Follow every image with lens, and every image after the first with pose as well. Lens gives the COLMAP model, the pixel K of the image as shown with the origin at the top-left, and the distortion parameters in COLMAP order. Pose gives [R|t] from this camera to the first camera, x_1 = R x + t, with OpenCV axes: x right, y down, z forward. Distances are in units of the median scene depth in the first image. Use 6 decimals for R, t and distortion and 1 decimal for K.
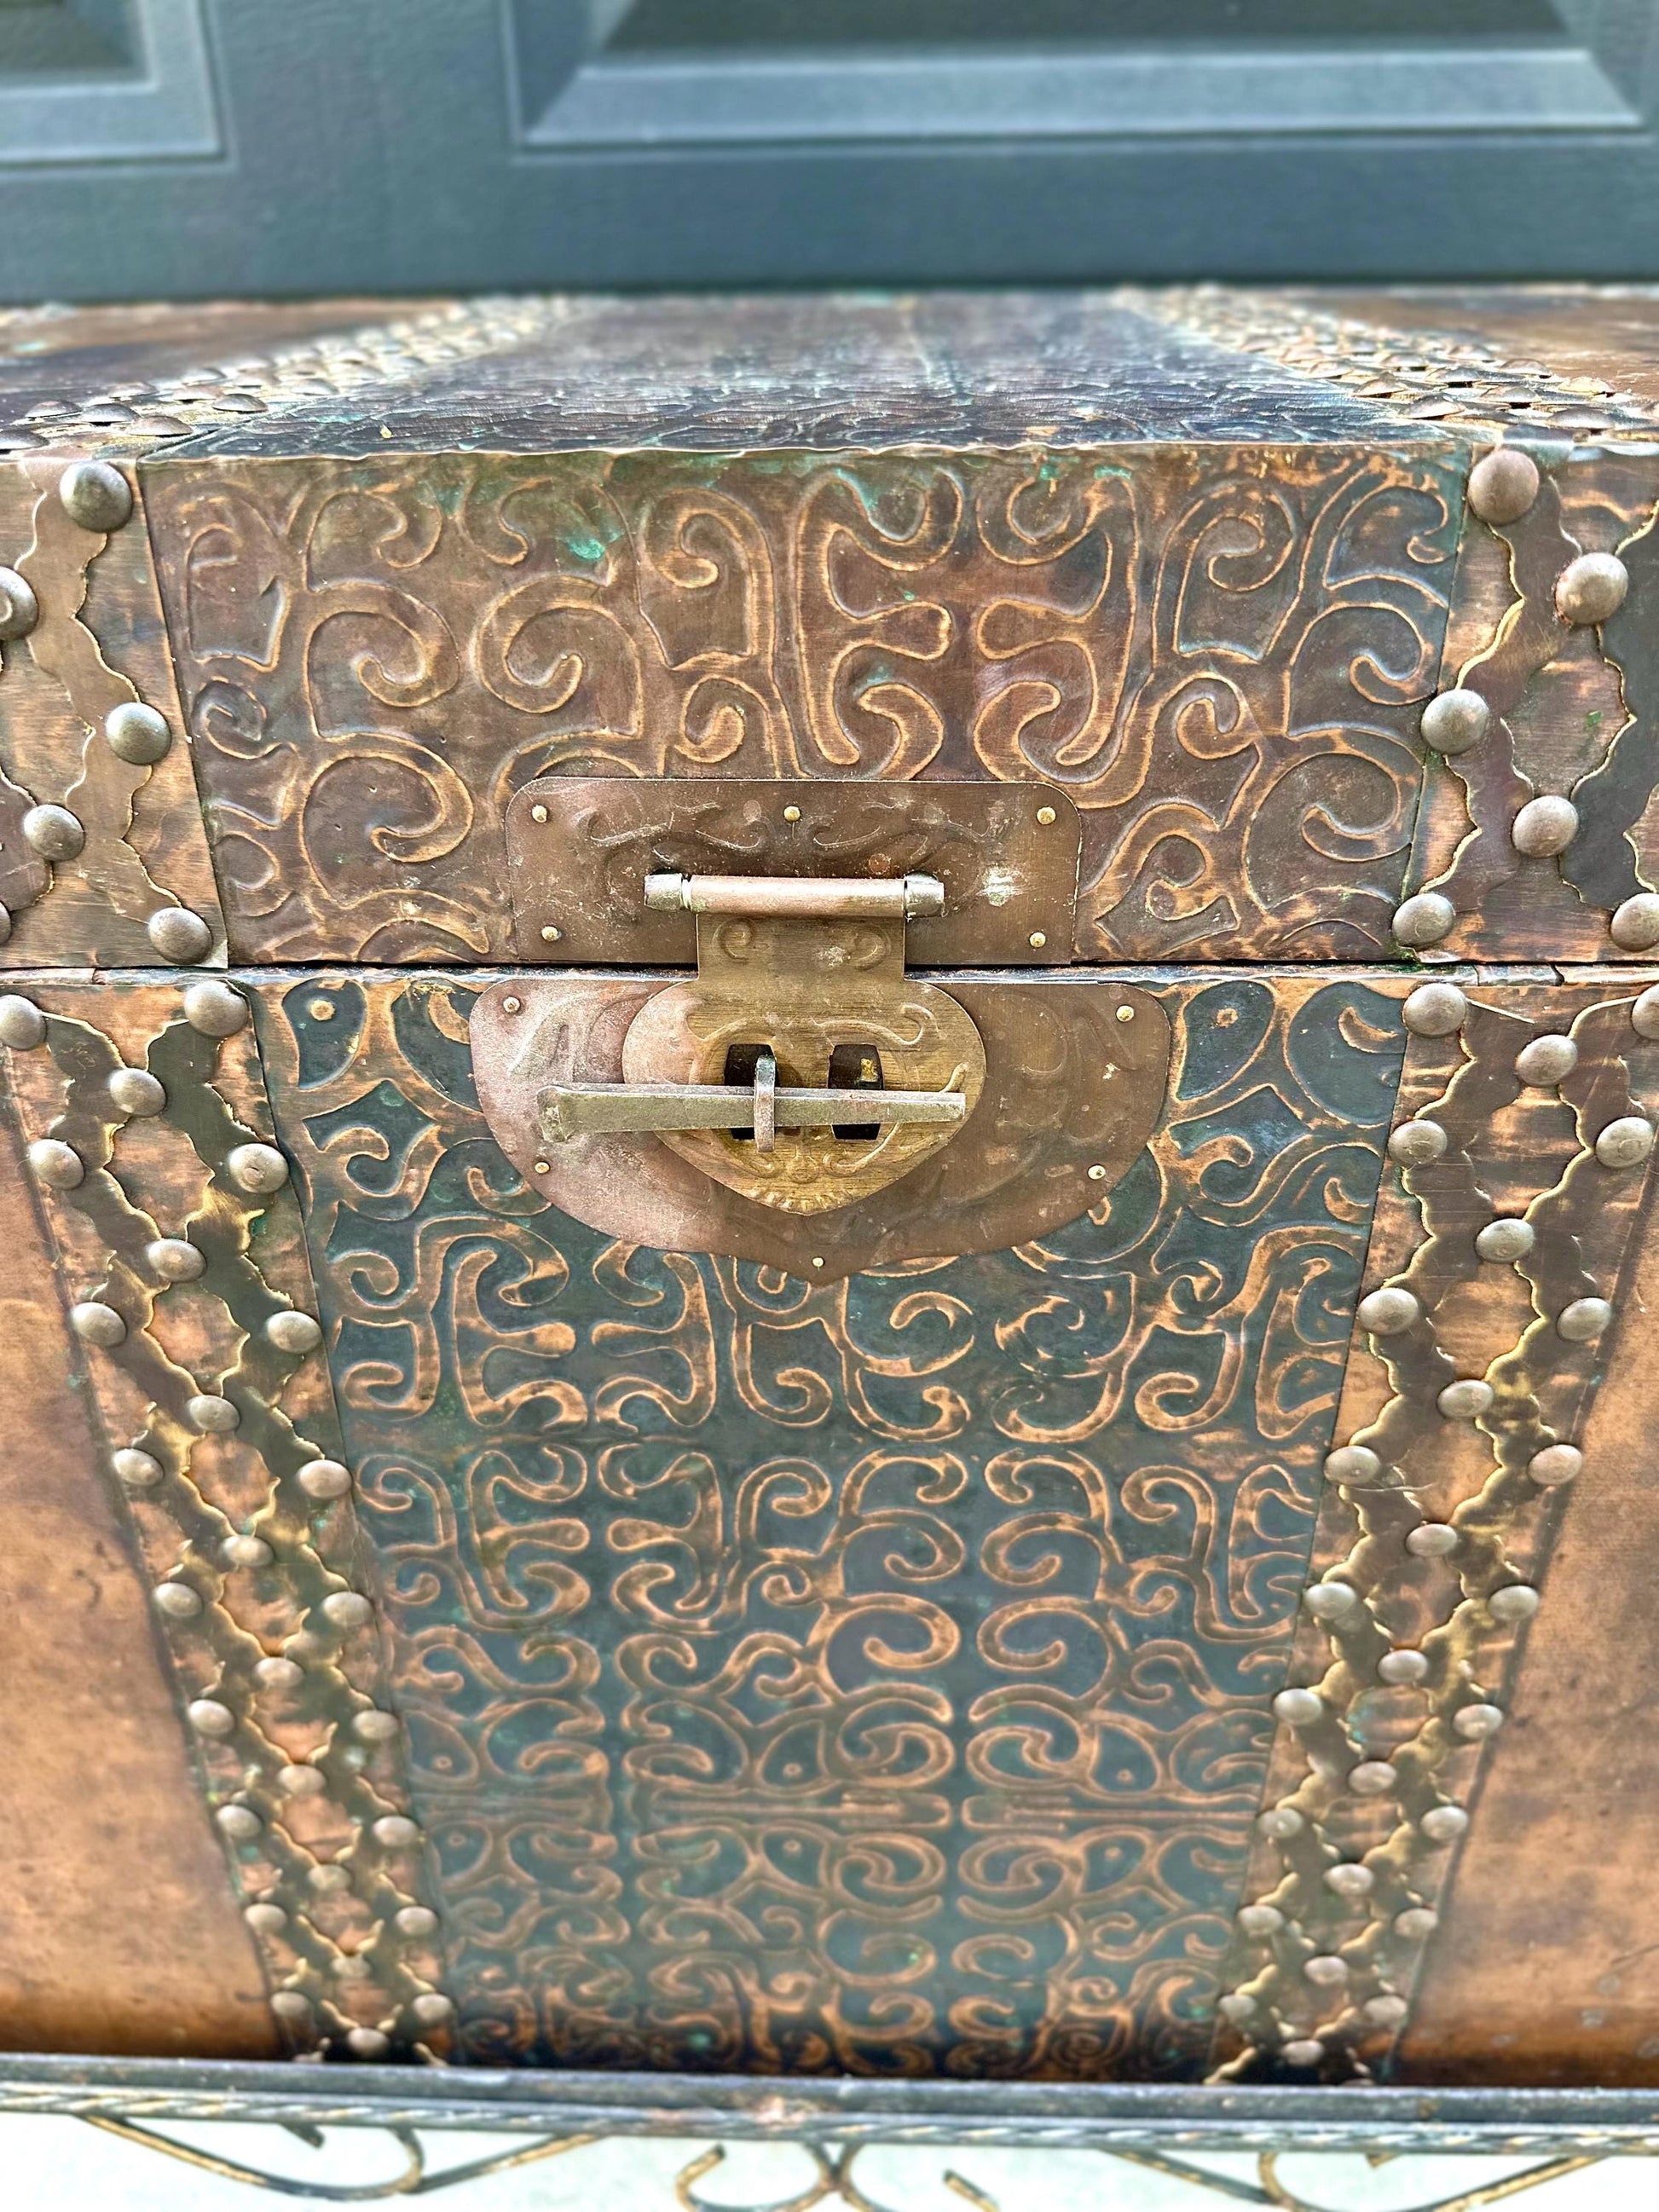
lens RADIAL K [[1631.3, 0, 832.1], [0, 1631.3, 1121.0], [0, 0, 1]] dist [0.010202, -0.044063]
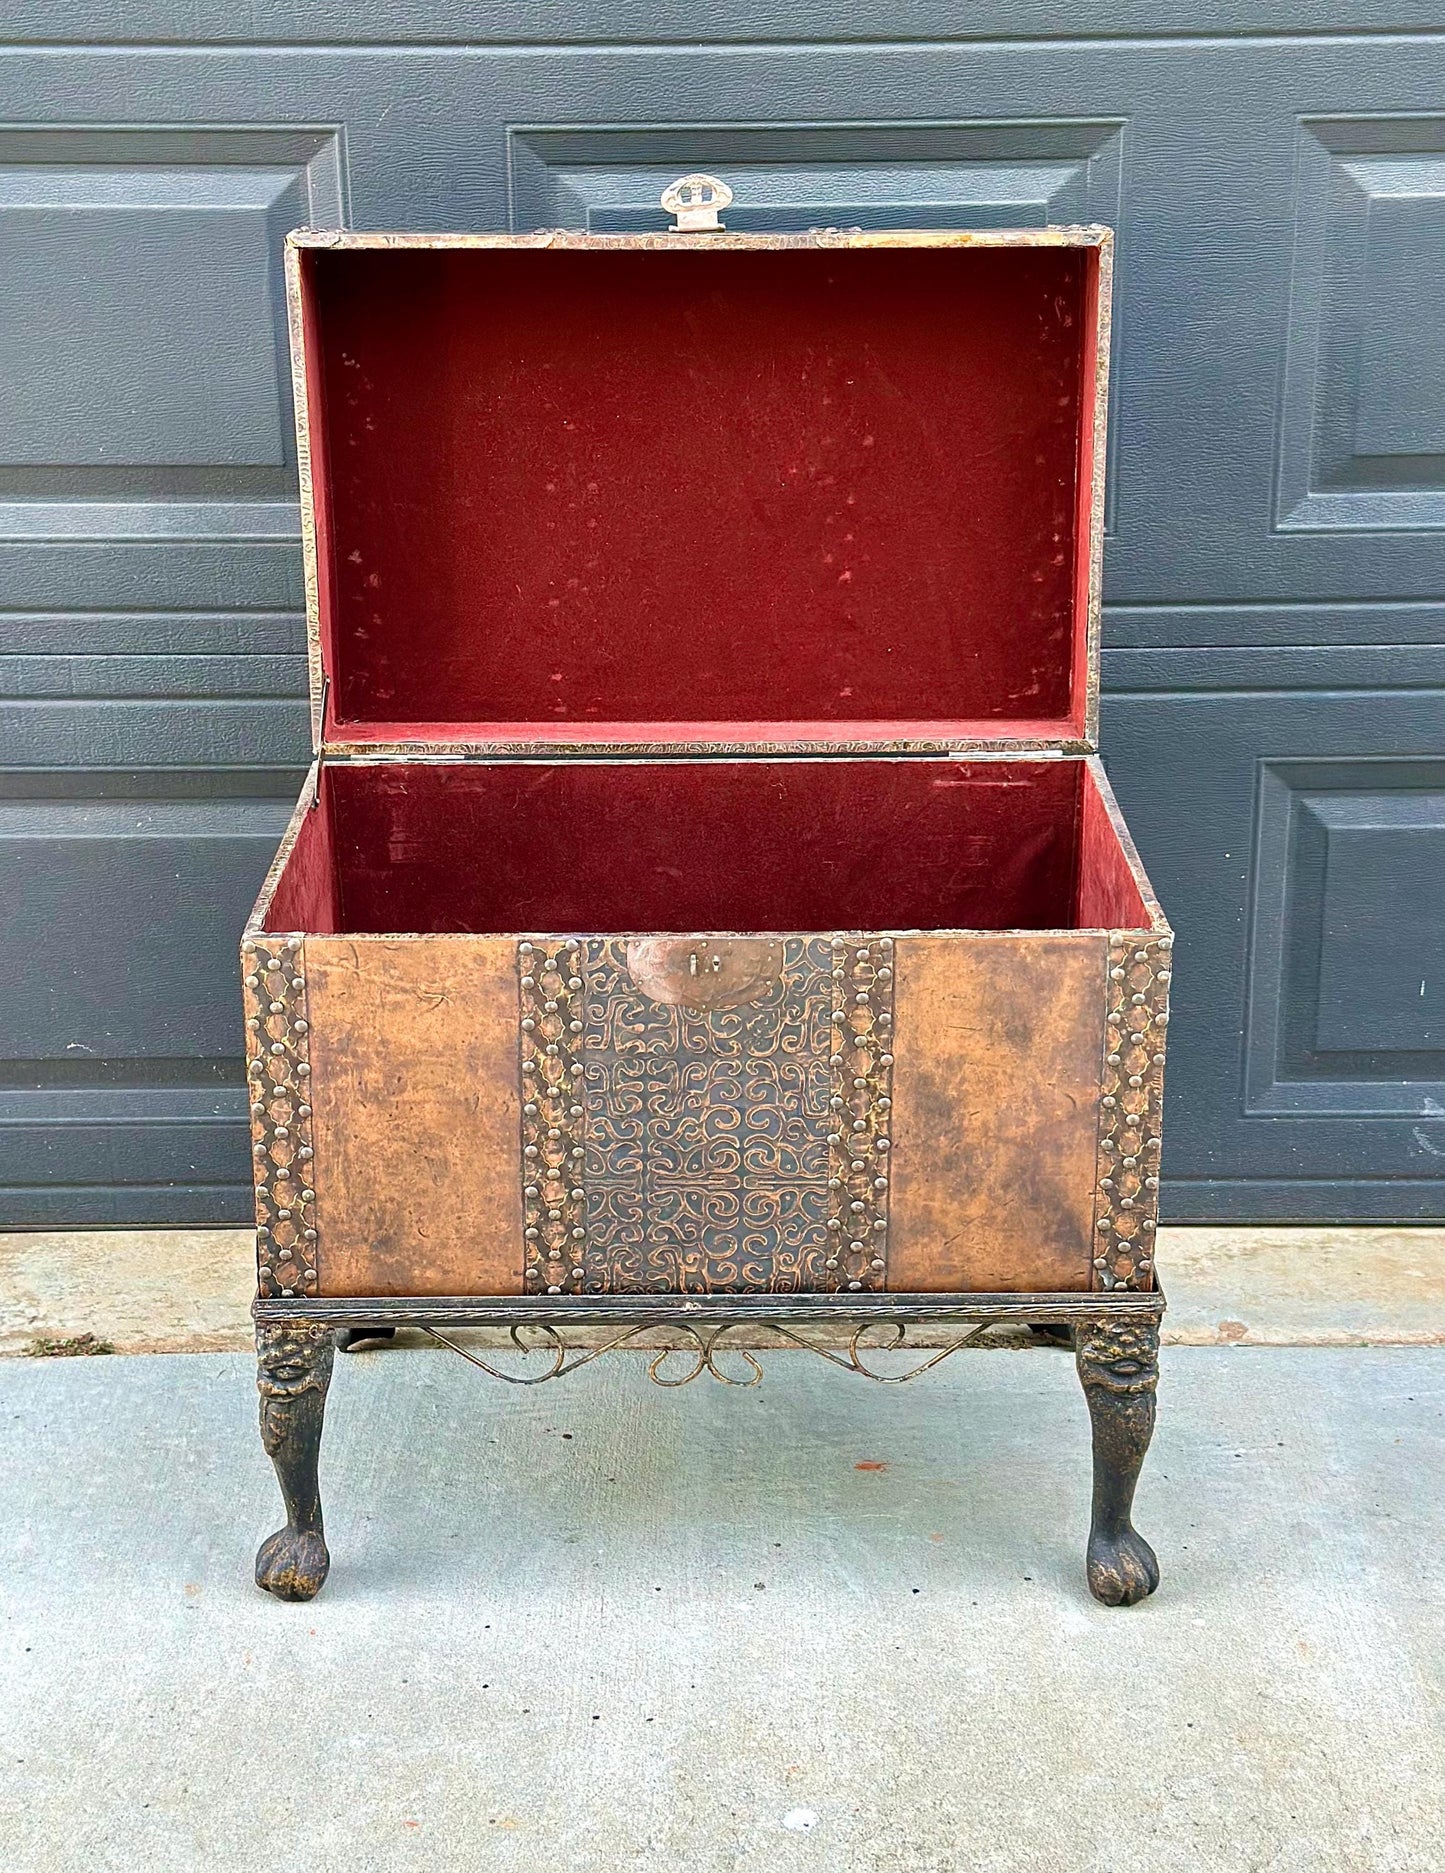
lens RADIAL K [[2992.6, 0, 723.3], [0, 2992.6, 908.3], [0, 0, 1]] dist [0.152329, 0.000000]
pose [[0.999425, -0.003403, 0.033723, -0.206784], [0.008598, 0.987855, -0.155139, 0.979977], [-0.032785, 0.155340, 0.987317, -6.321927]]
